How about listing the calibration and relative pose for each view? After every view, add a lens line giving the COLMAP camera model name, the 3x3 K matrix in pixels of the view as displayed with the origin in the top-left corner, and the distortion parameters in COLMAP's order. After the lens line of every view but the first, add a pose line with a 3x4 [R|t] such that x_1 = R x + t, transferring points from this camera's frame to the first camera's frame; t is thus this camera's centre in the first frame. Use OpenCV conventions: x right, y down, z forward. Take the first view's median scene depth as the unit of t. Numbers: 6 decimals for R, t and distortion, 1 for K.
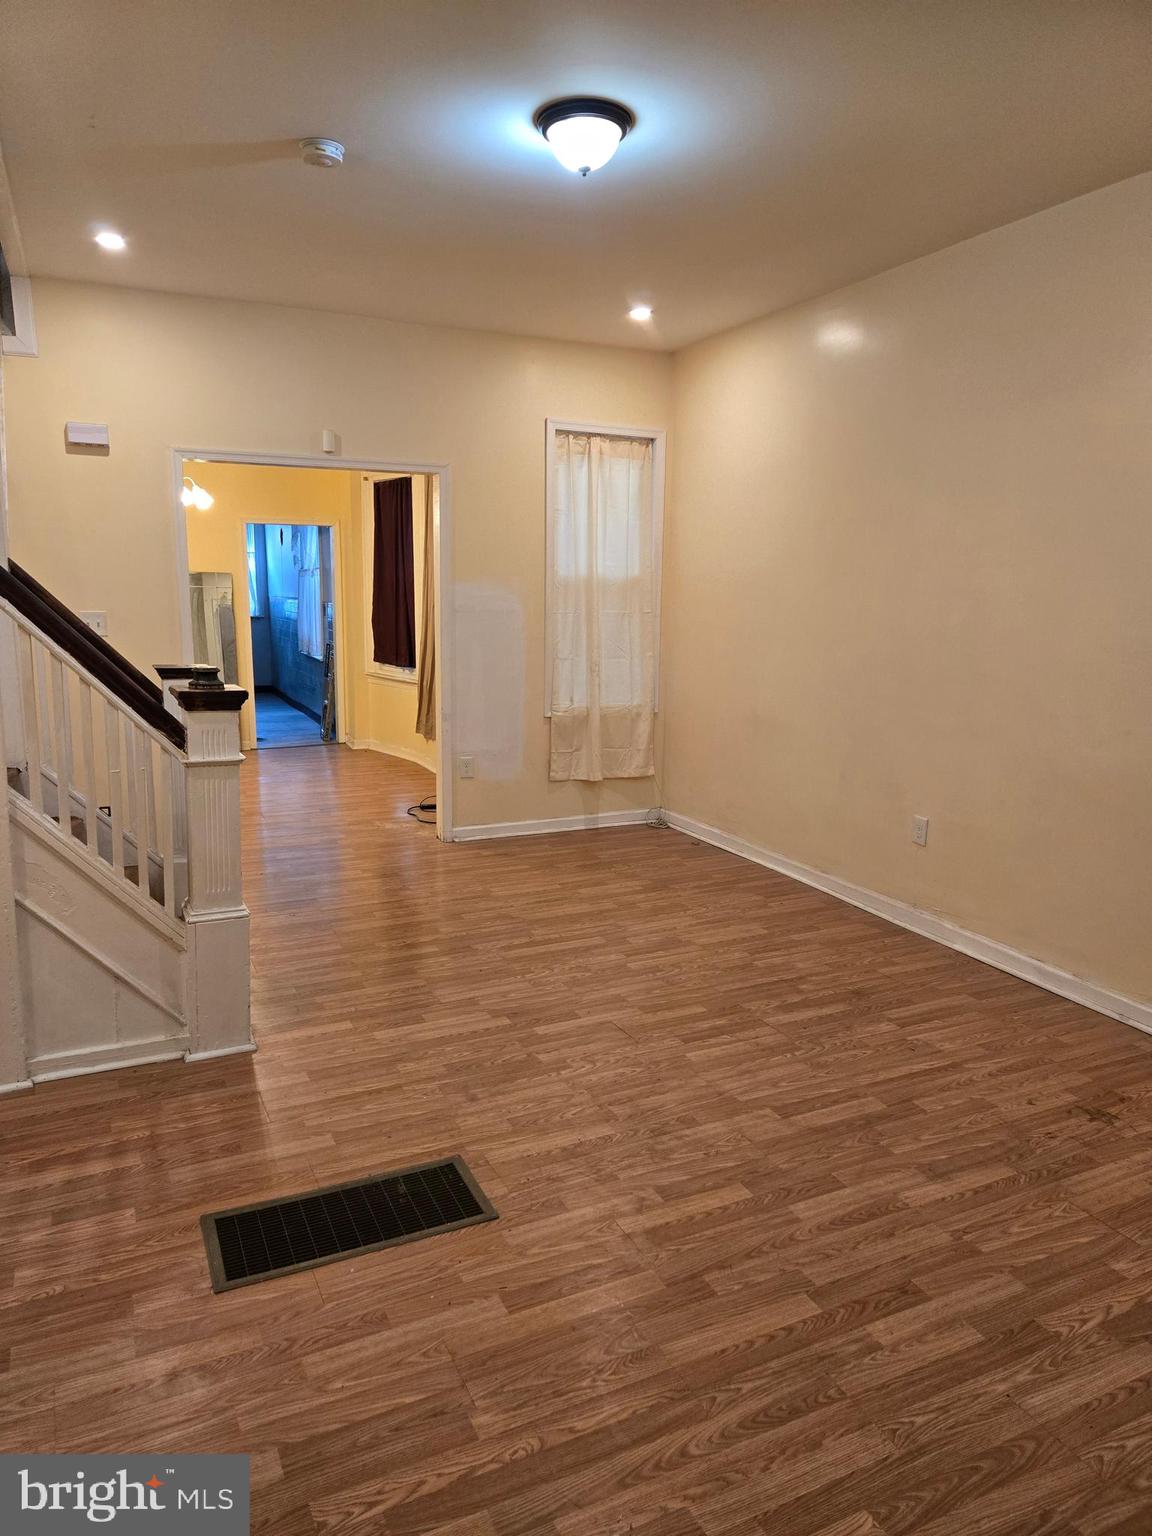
lens RADIAL K [[1027.2, 0, 581.9], [0, 1027.2, 776.9], [0, 0, 1]] dist [0.078743, -0.066738]
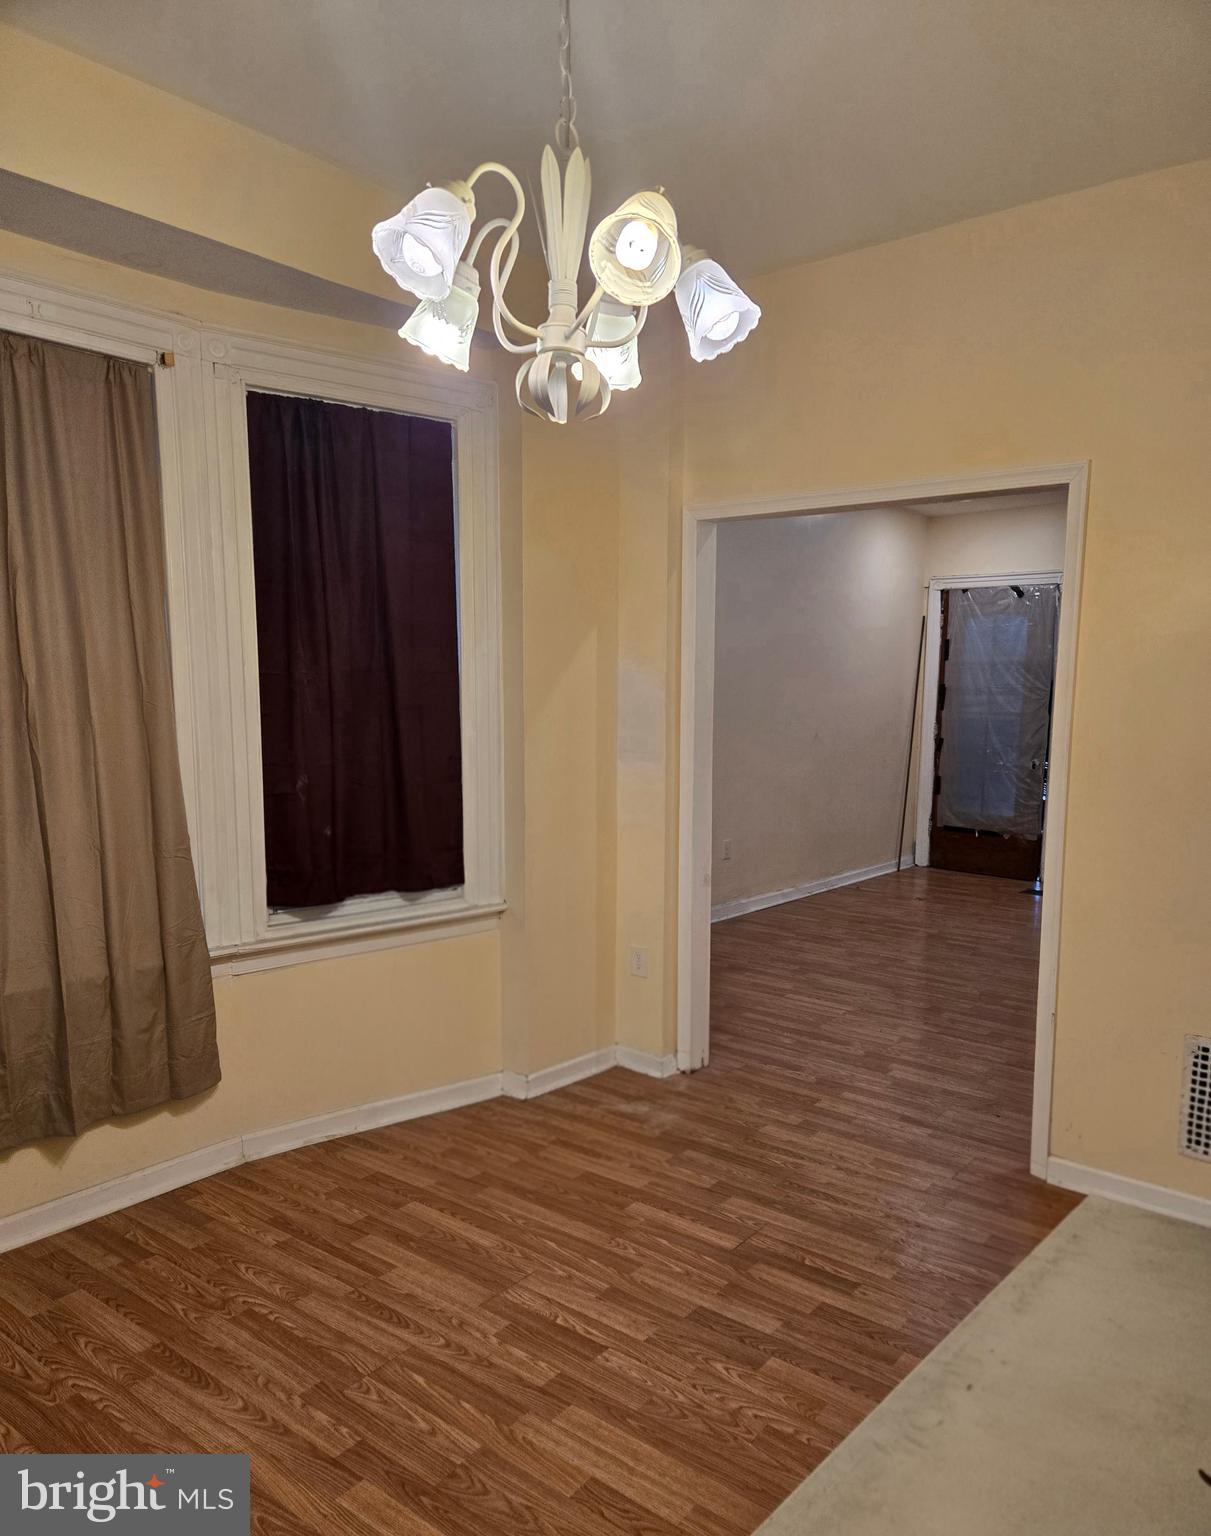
lens RADIAL K [[1078.3, 0, 627.9], [0, 1078.3, 833.6], [0, 0, 1]] dist [0.042005, -0.005966]
pose [[-0.438615, -0.140487, 0.887626, -1.304718], [0.148931, 0.962685, 0.225959, -0.454587], [-0.886249, 0.231304, -0.401325, 2.356205]]
